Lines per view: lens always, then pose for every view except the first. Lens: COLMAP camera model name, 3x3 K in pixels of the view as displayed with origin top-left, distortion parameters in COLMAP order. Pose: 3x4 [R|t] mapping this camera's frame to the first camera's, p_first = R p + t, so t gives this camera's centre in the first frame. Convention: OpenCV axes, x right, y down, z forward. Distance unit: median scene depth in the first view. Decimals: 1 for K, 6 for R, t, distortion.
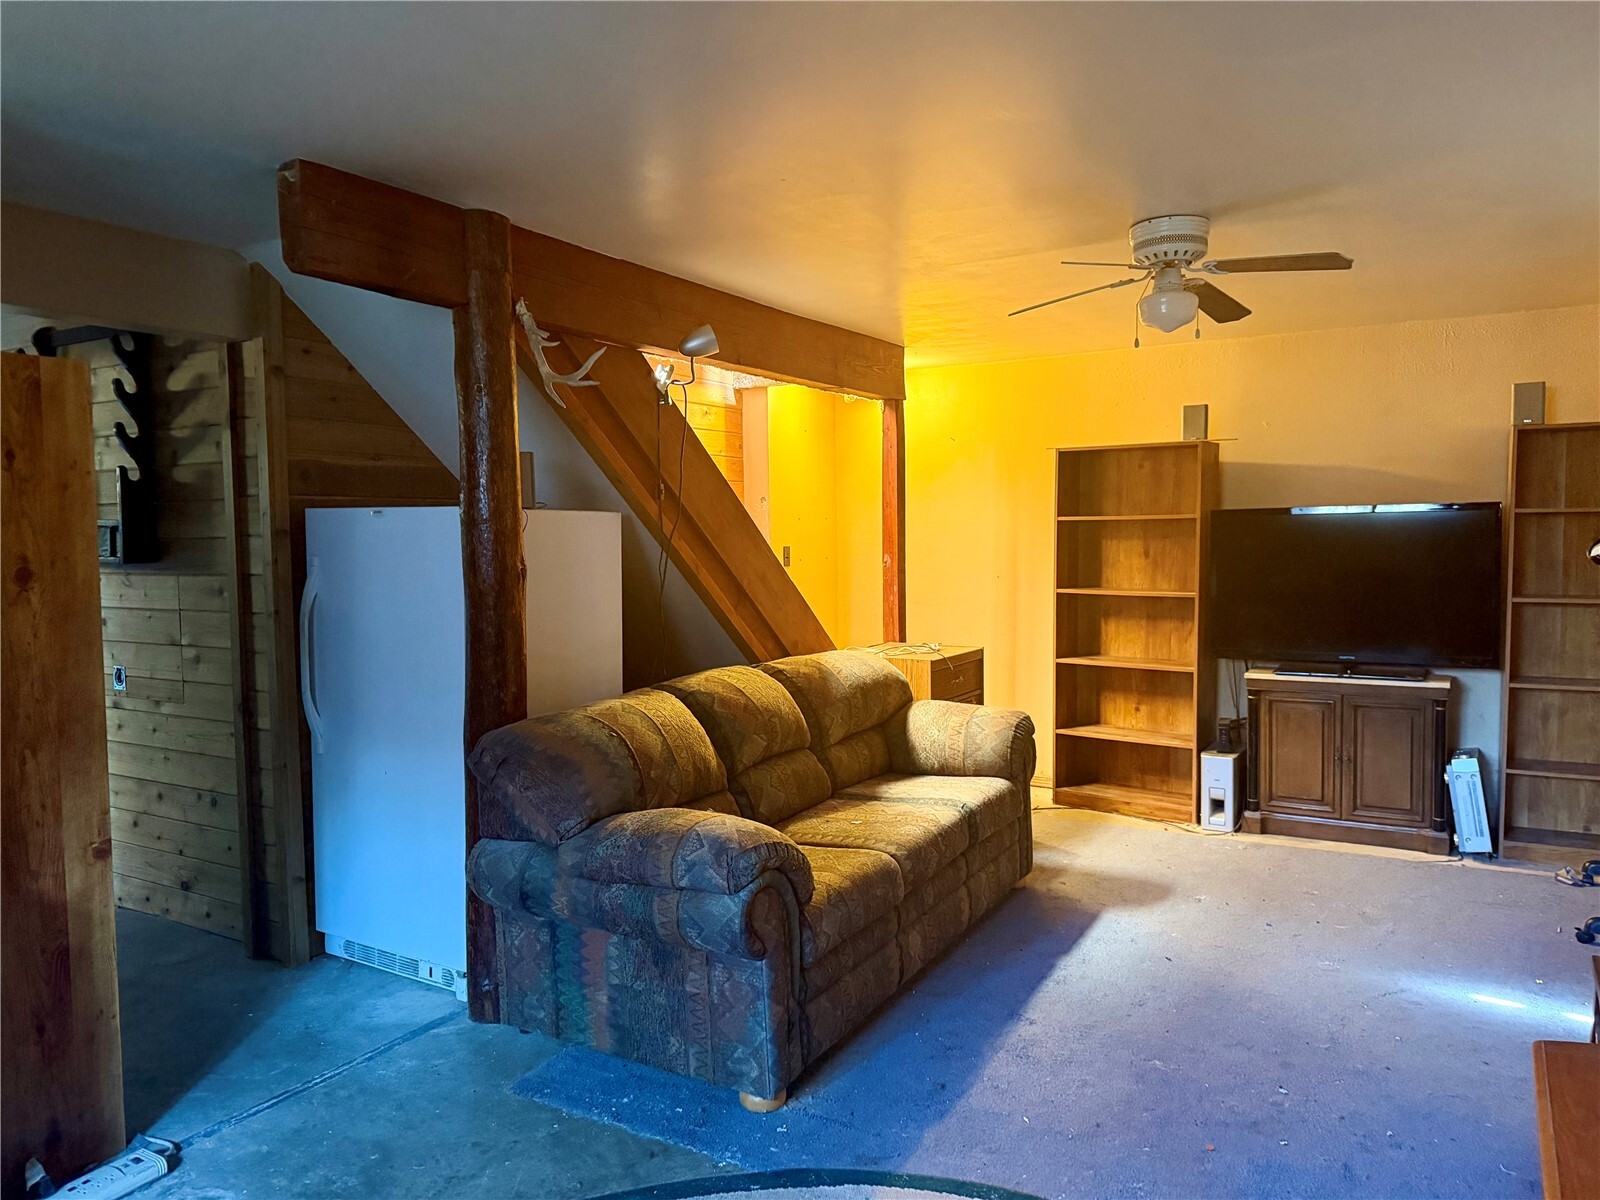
lens RADIAL K [[1172.5, 0, 792.2], [0, 1172.5, 593.3], [0, 0, 1]] dist [0.075047, -0.092451]
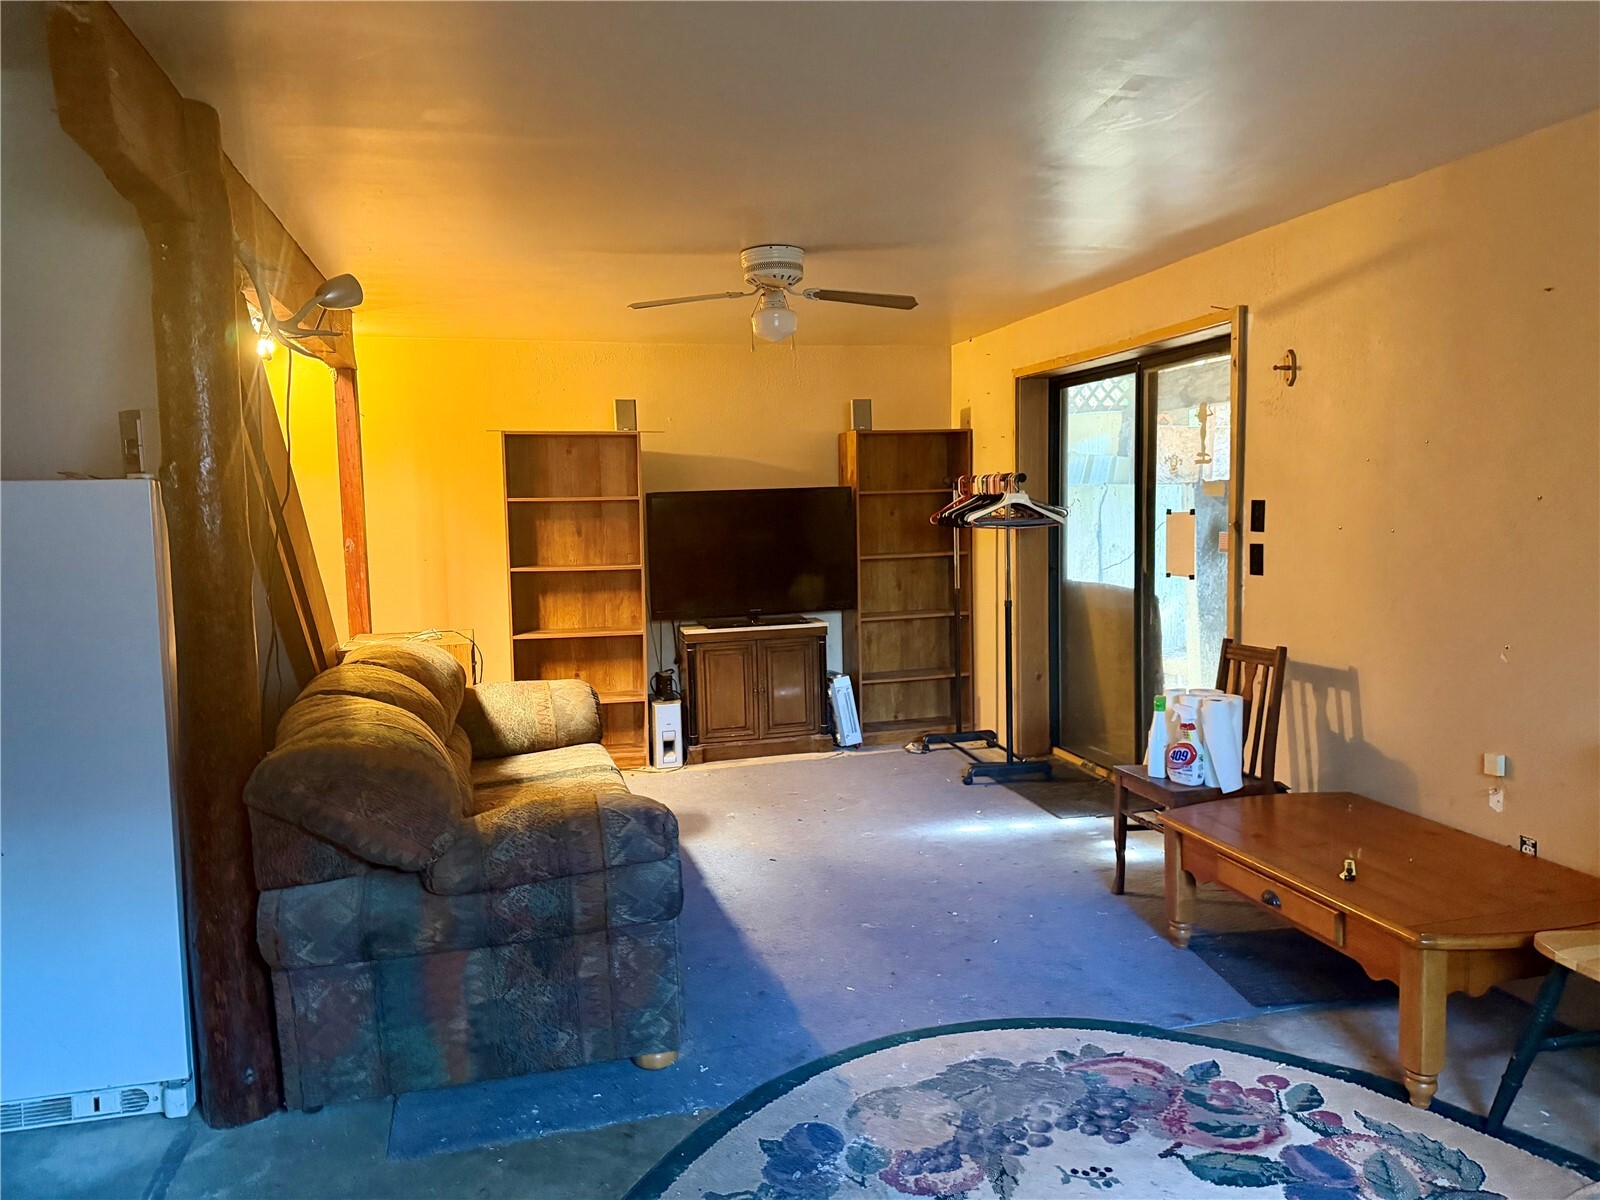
lens RADIAL K [[1172.5, 0, 788.8], [0, 1172.5, 603.8], [0, 0, 1]] dist [0.075047, -0.092451]
pose [[0.680173, -0.067580, 0.729930, -0.442357], [0.055572, 0.997630, 0.040580, -0.001048], [-0.730942, 0.012962, 0.682316, 0.136690]]
